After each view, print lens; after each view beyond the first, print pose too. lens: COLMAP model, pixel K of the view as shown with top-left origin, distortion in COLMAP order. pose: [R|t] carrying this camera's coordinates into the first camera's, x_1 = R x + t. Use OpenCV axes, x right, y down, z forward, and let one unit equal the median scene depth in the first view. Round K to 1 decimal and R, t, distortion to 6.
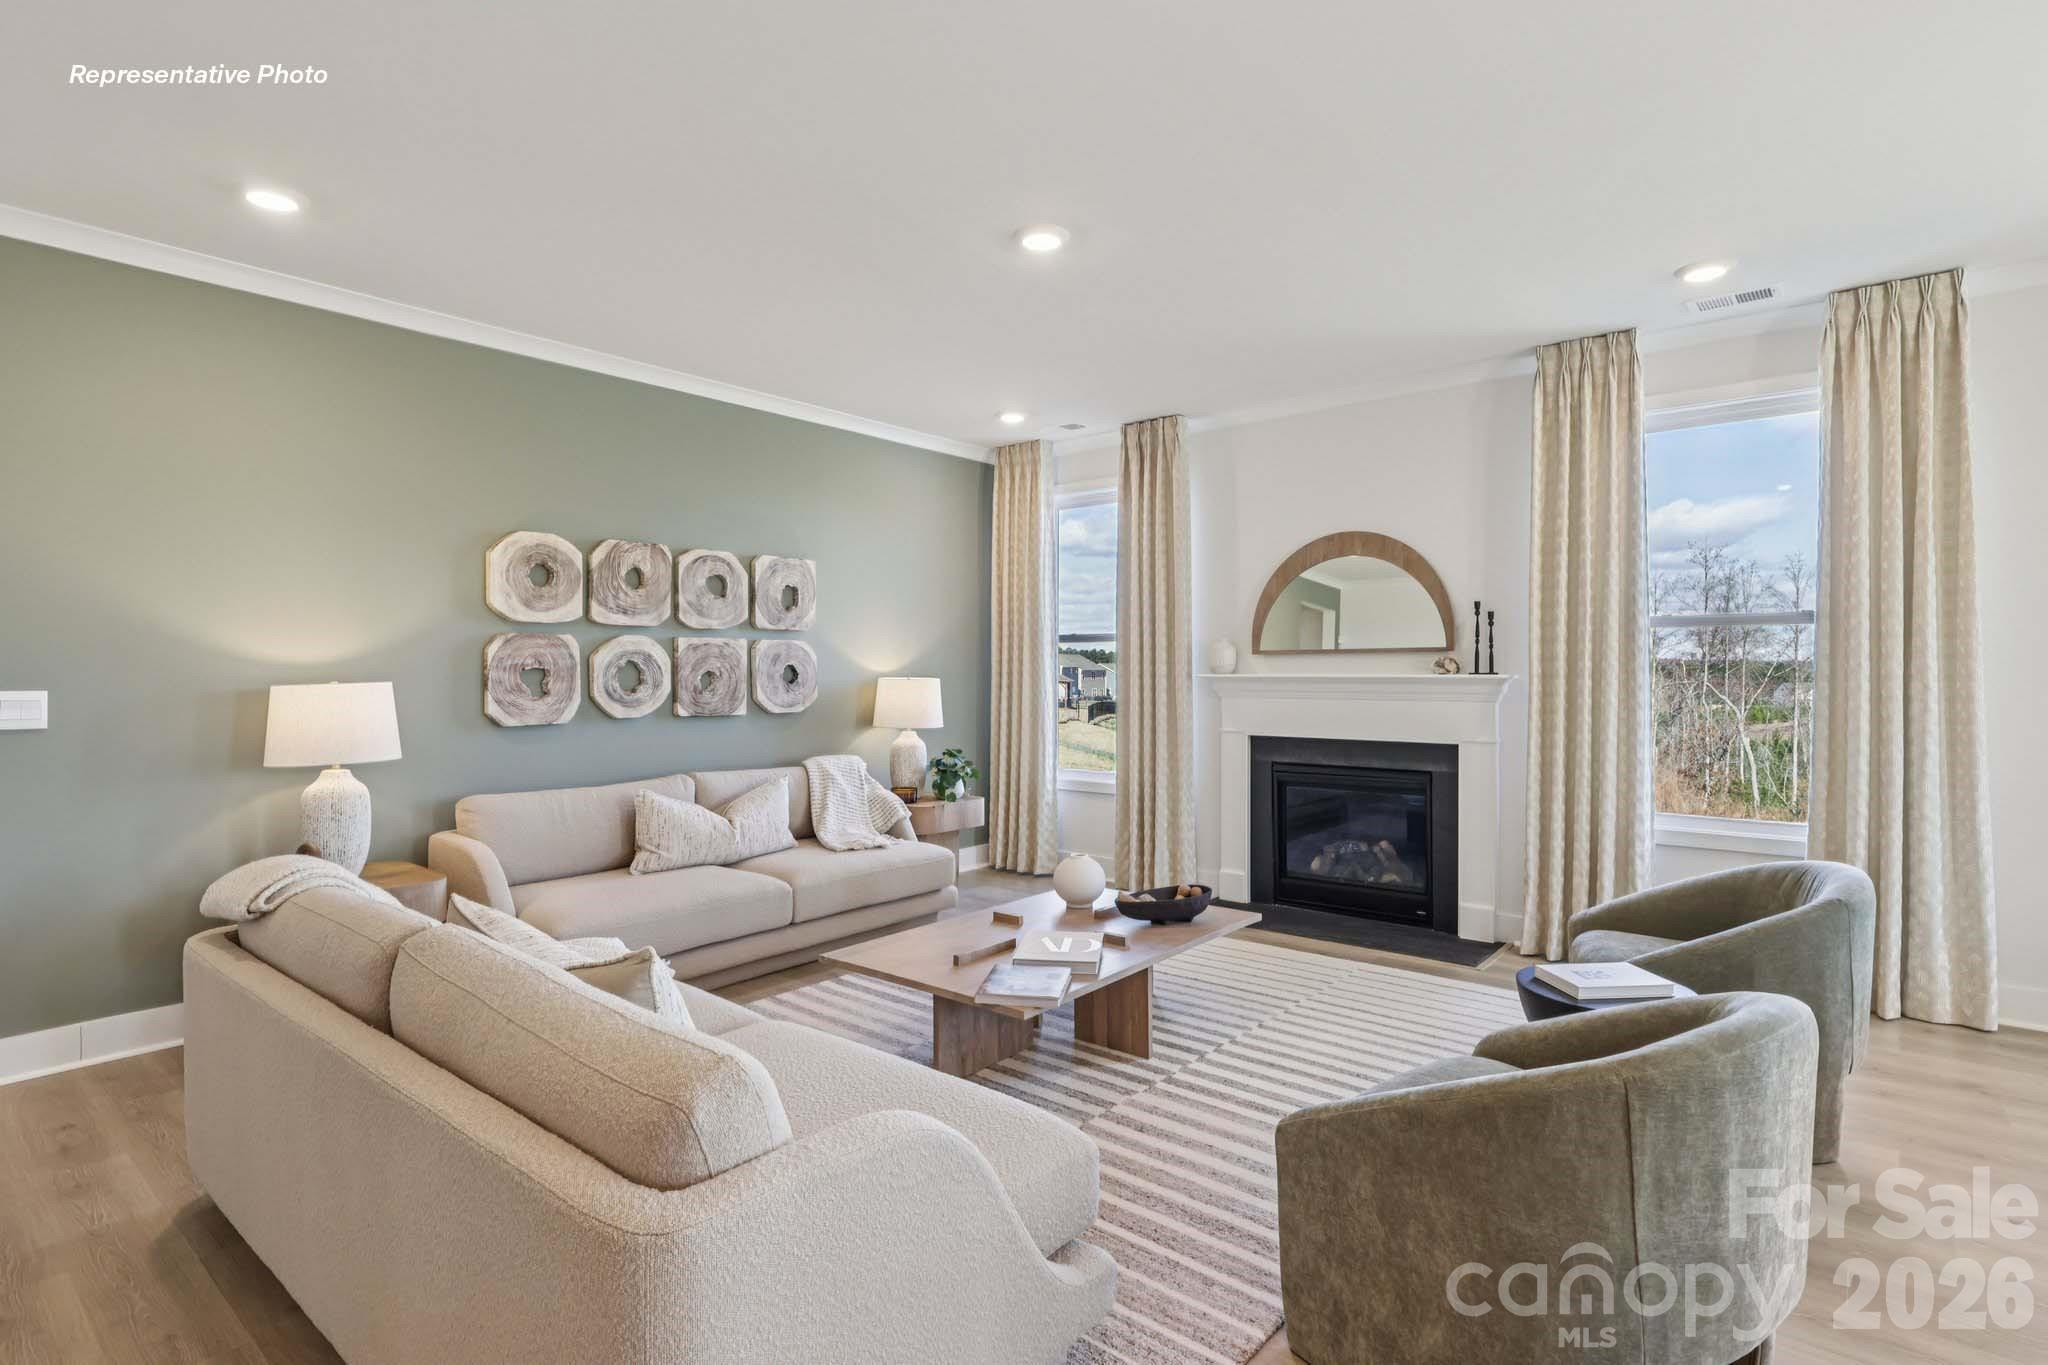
lens RADIAL K [[1014.2, 0, 1022.1], [0, 1014.2, 672.1], [0, 0, 1]] dist [-0.000196, -0.000033]
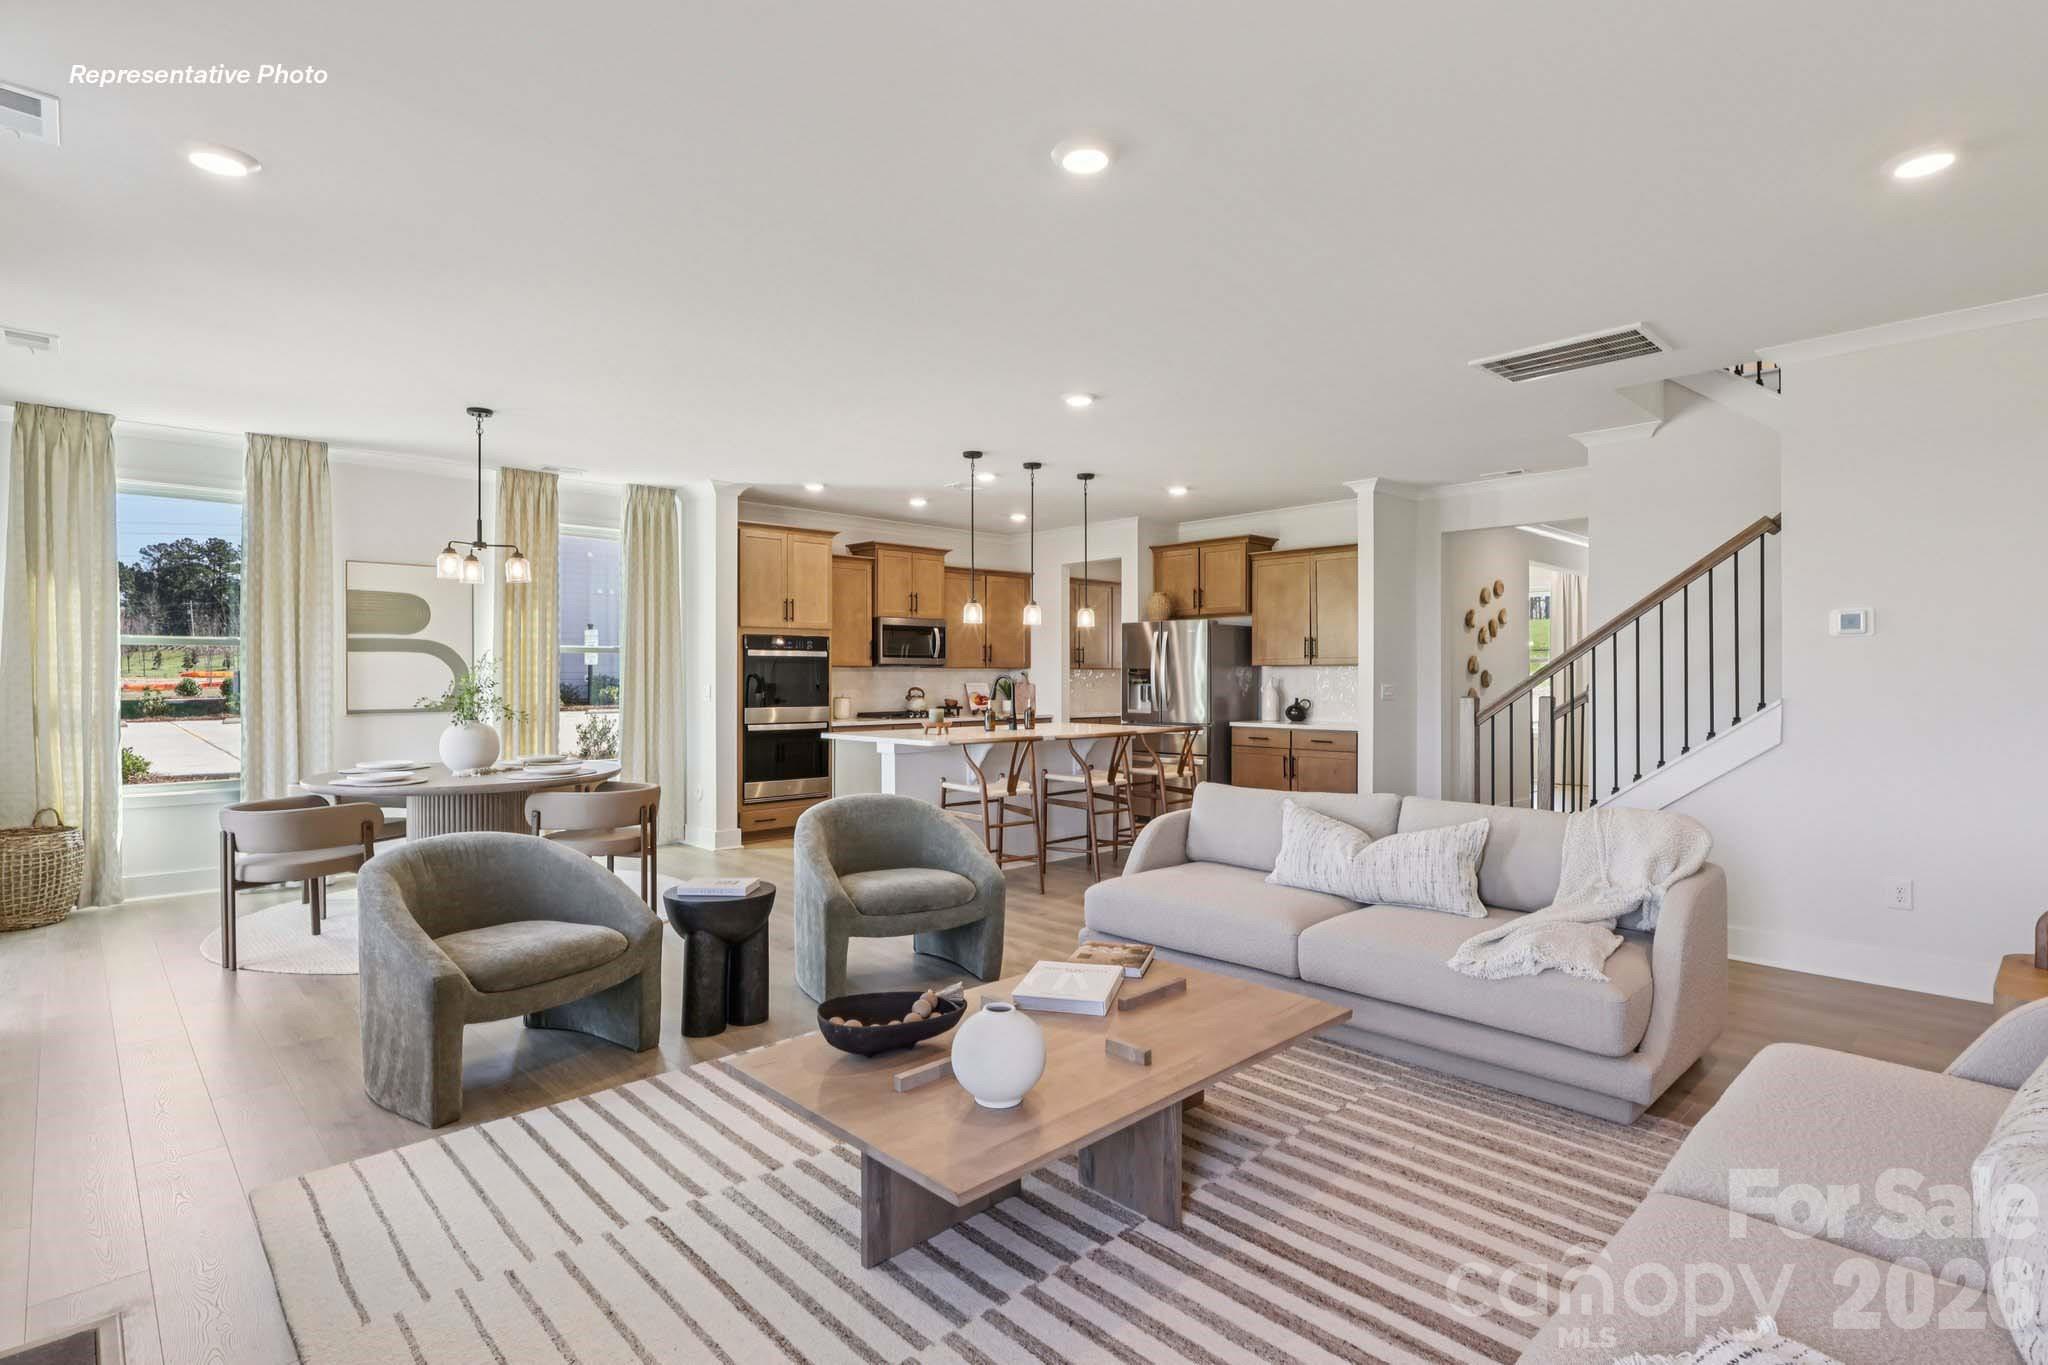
lens RADIAL K [[1006.2, 0, 1024.0], [0, 1006.2, 682.5], [0, 0, 1]] dist [-0.002102, -0.000542]
pose [[-0.993544, 0.002062, 0.113425, -0.017032], [0.002945, 0.999967, 0.007612, -0.000820], [-0.113406, 0.007896, -0.993517, 1.224078]]
